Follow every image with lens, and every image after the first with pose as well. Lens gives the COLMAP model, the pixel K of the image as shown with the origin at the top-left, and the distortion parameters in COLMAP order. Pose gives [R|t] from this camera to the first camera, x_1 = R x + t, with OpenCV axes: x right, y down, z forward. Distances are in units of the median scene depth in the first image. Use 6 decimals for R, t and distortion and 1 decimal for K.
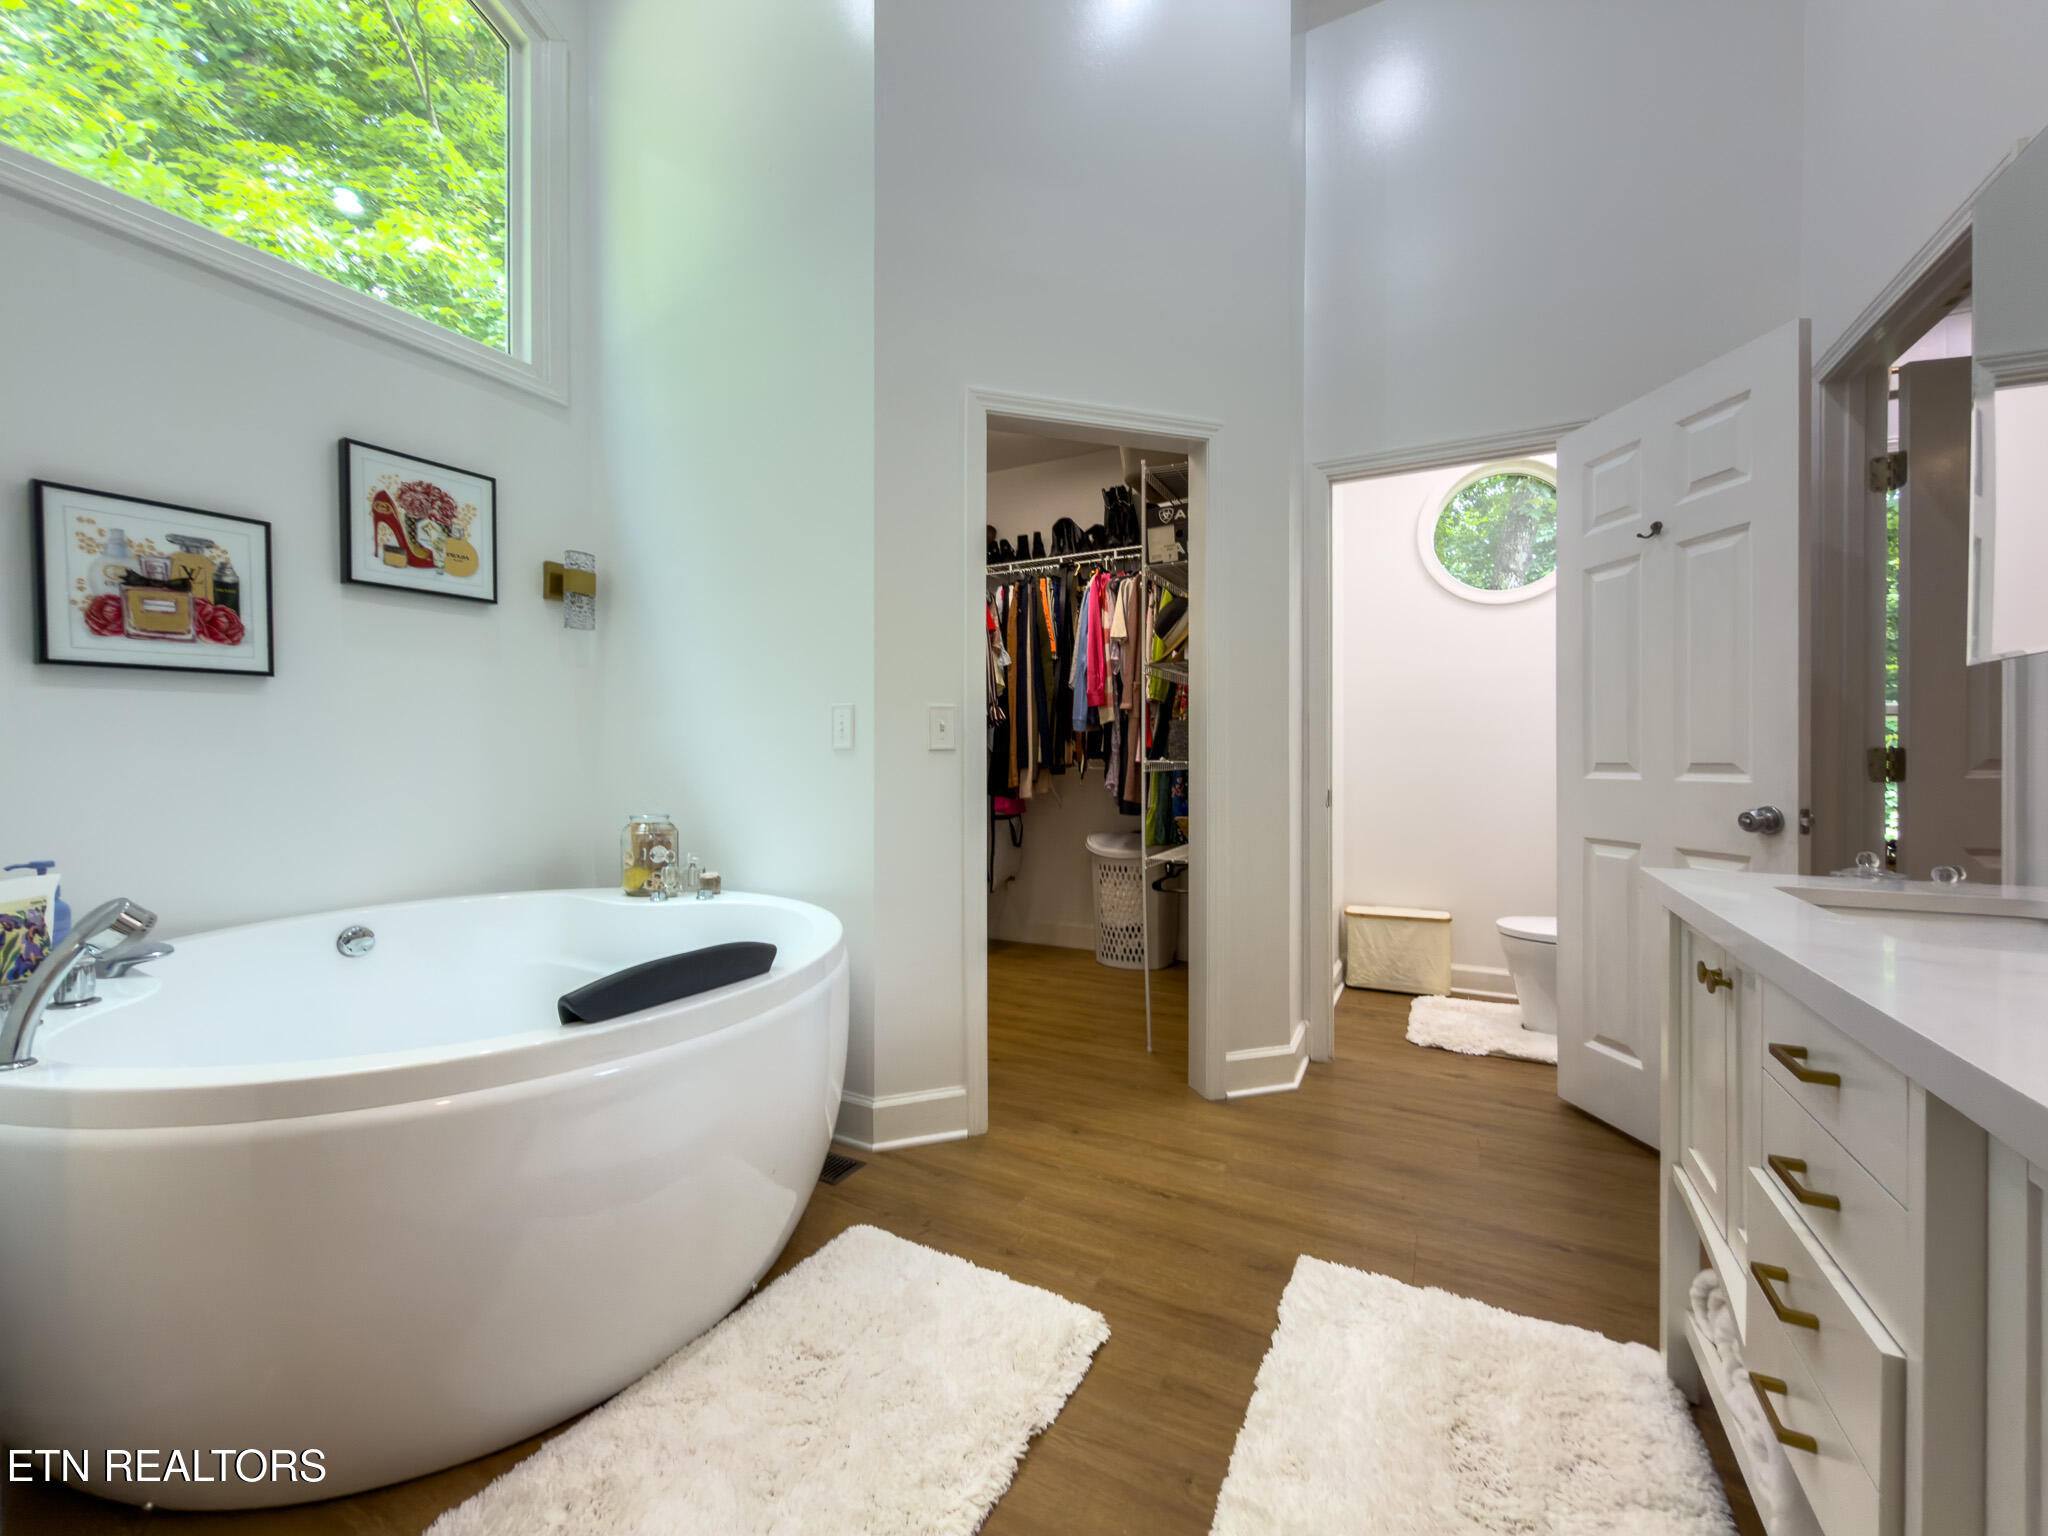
lens RADIAL K [[818.4, 0, 1028.7], [0, 818.4, 761.8], [0, 0, 1]] dist [0.001322, -0.000043]
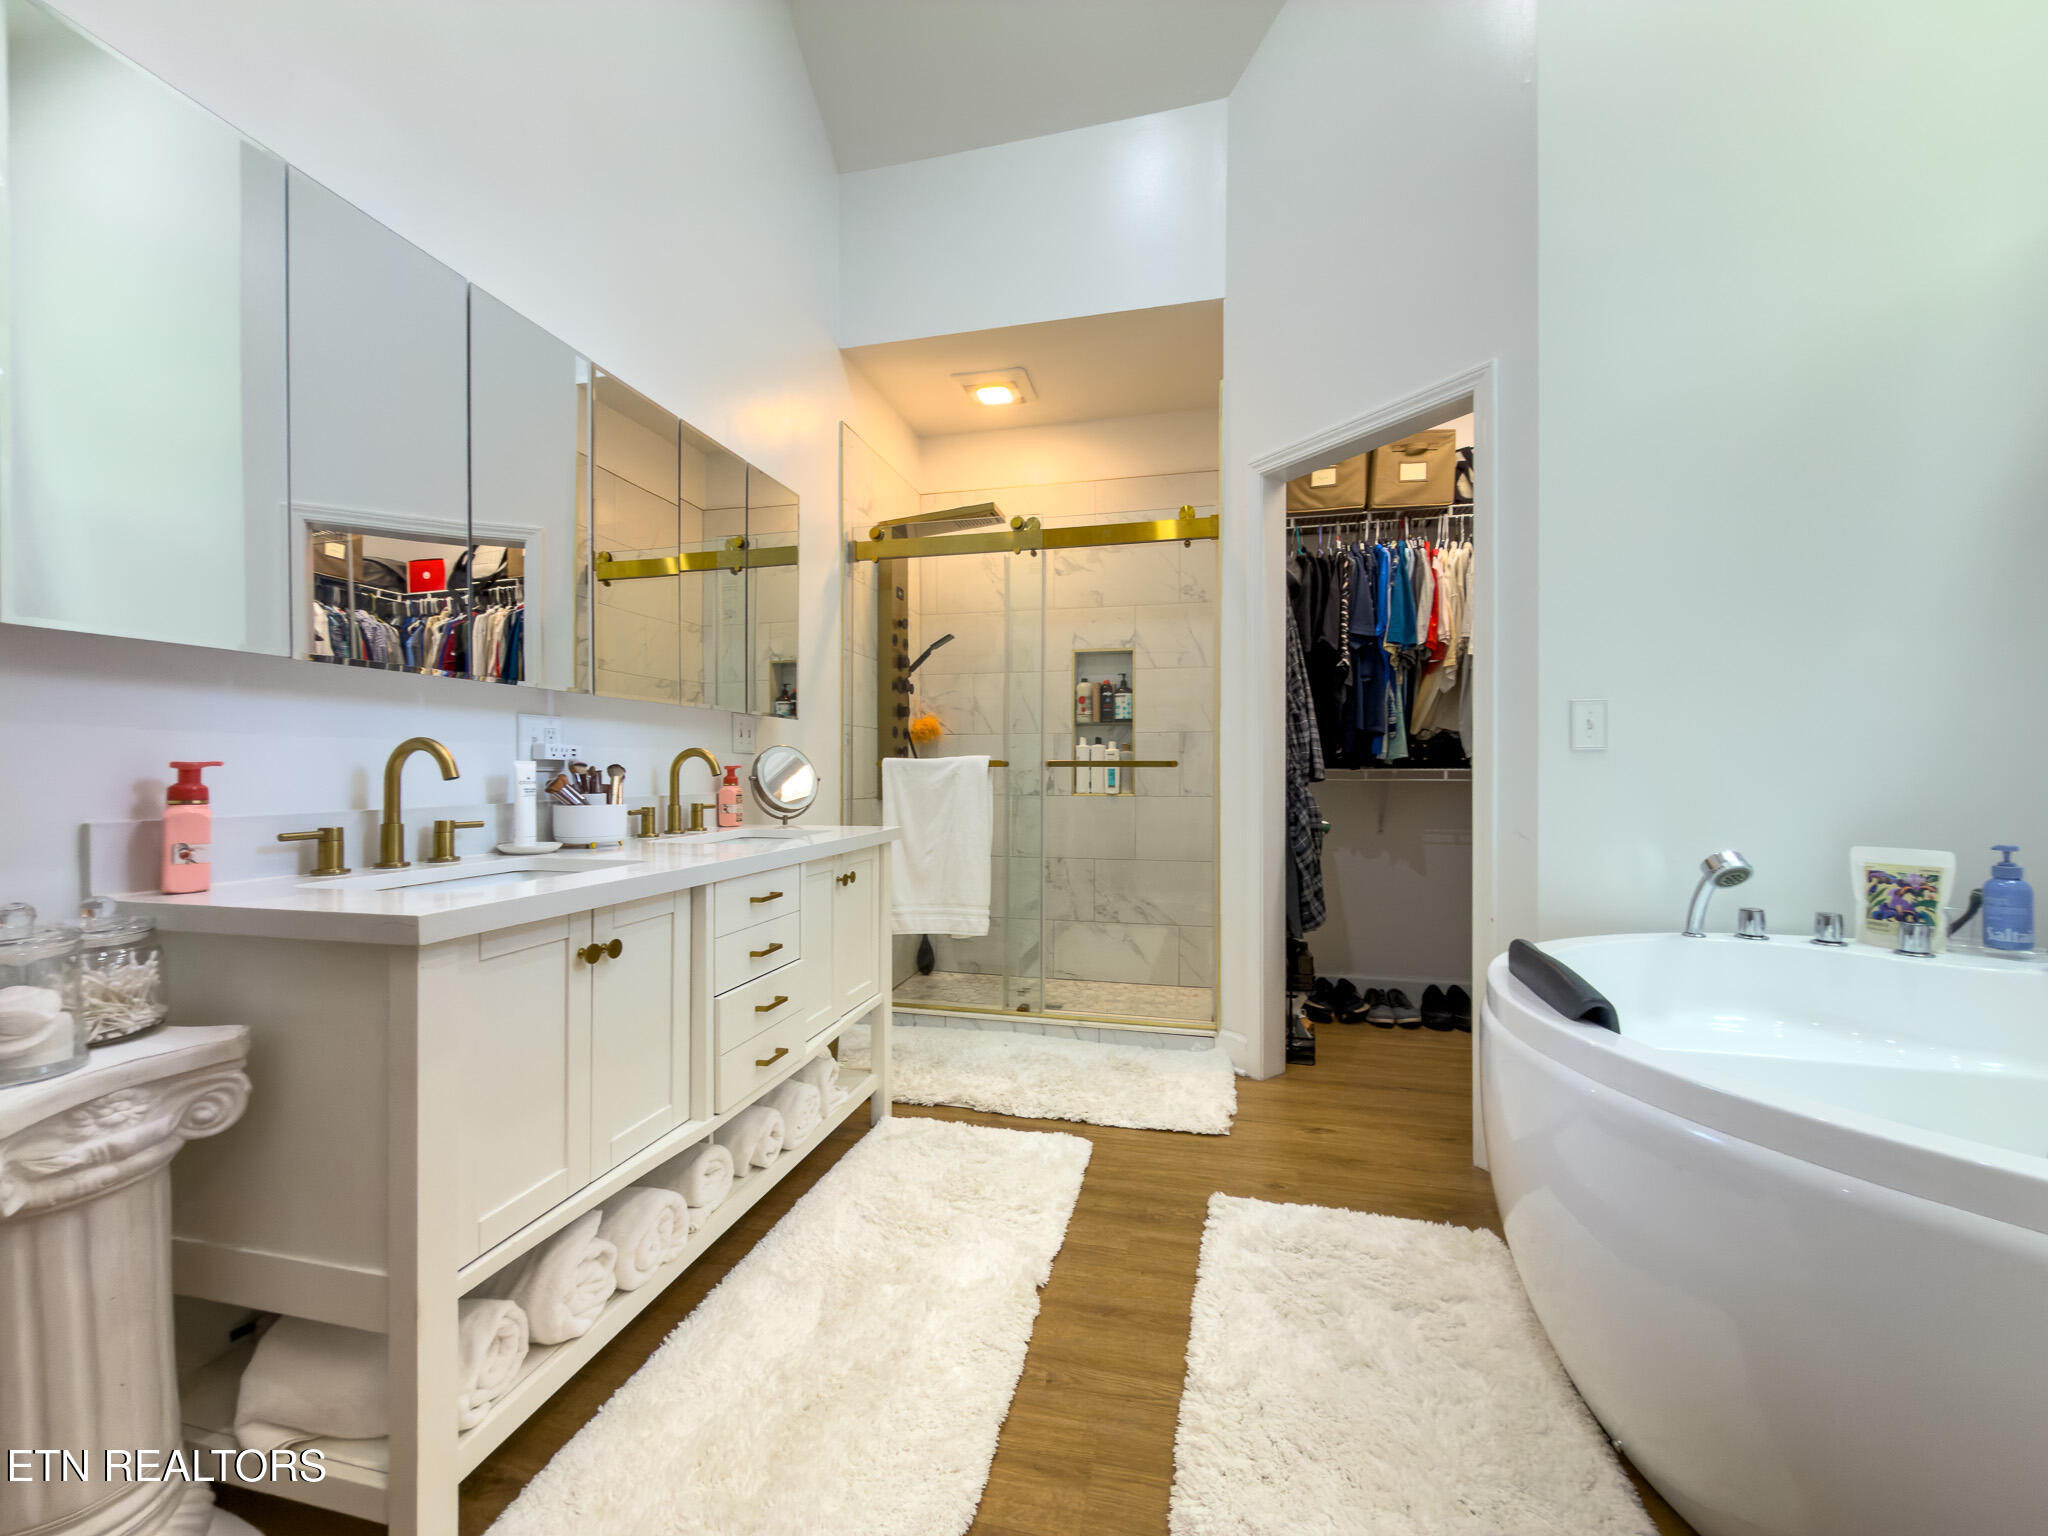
lens RADIAL K [[815.5, 0, 1024.0], [0, 815.5, 768.0], [0, 0, 1]] dist [0.001471, -0.000216]
pose [[-0.969056, 0.002053, -0.246831, 0.316146], [0.001650, 0.999997, 0.001837, 0.006318], [0.246834, 0.001373, -0.969057, 1.315490]]
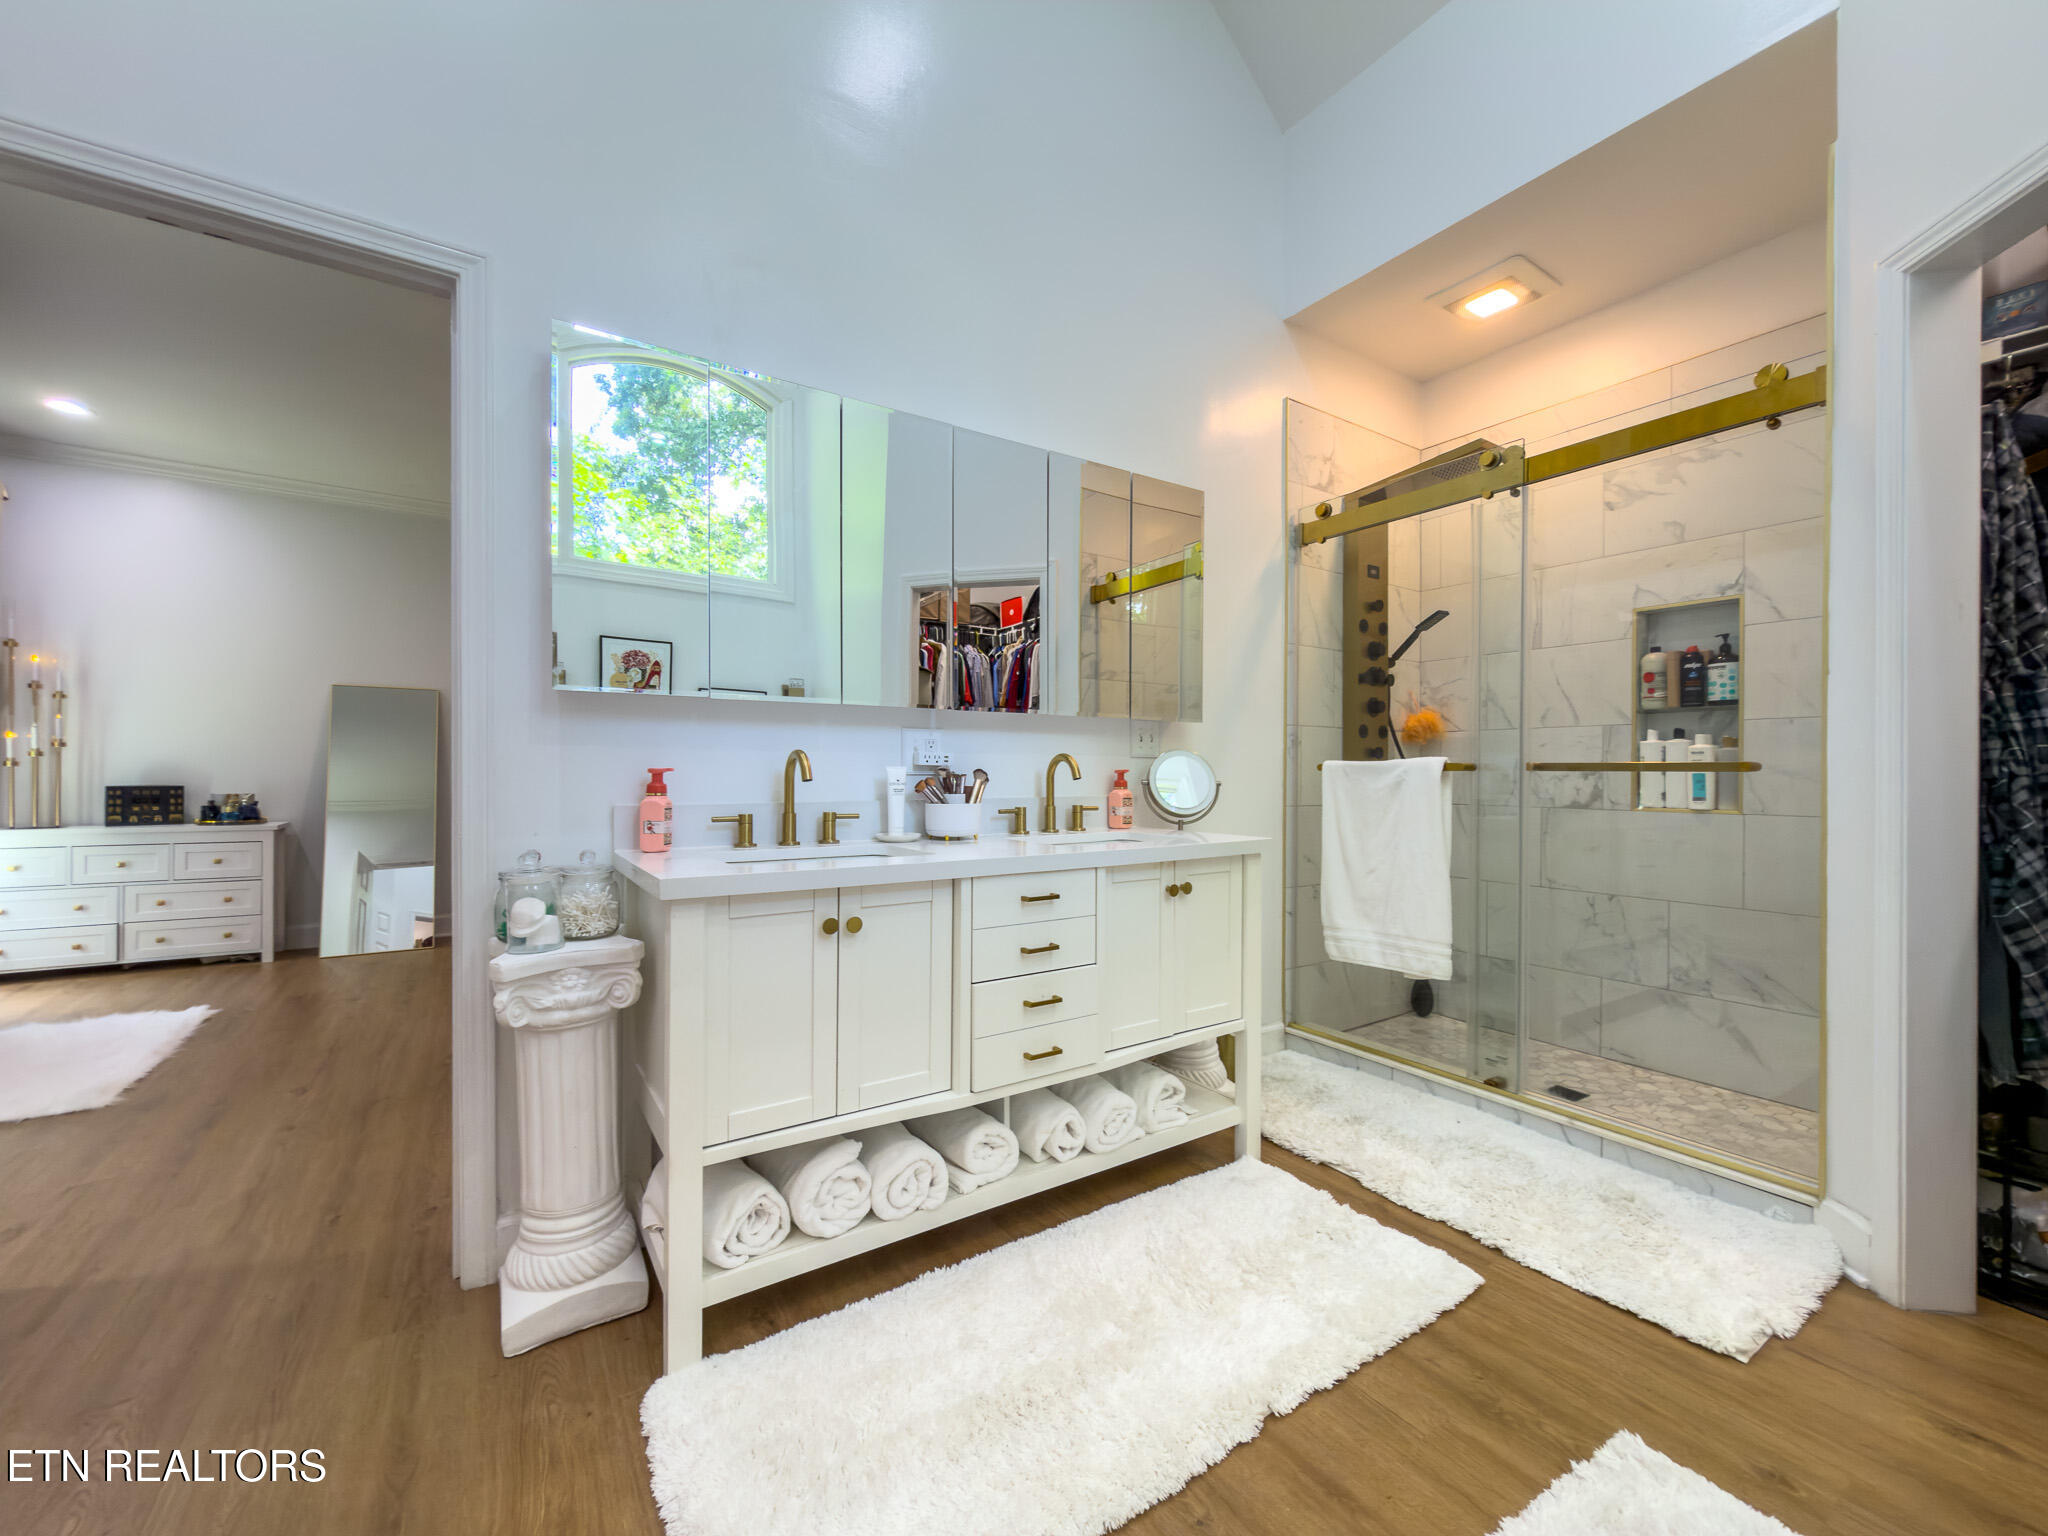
lens RADIAL K [[822.7, 0, 1024.0], [0, 822.7, 768.0], [0, 0, 1]] dist [0.001173, -0.000199]
pose [[-0.875900, 0.002371, 0.482487, -0.059189], [0.001449, 0.999996, -0.002282, 0.004198], [-0.482491, -0.001299, -0.875900, 1.207843]]
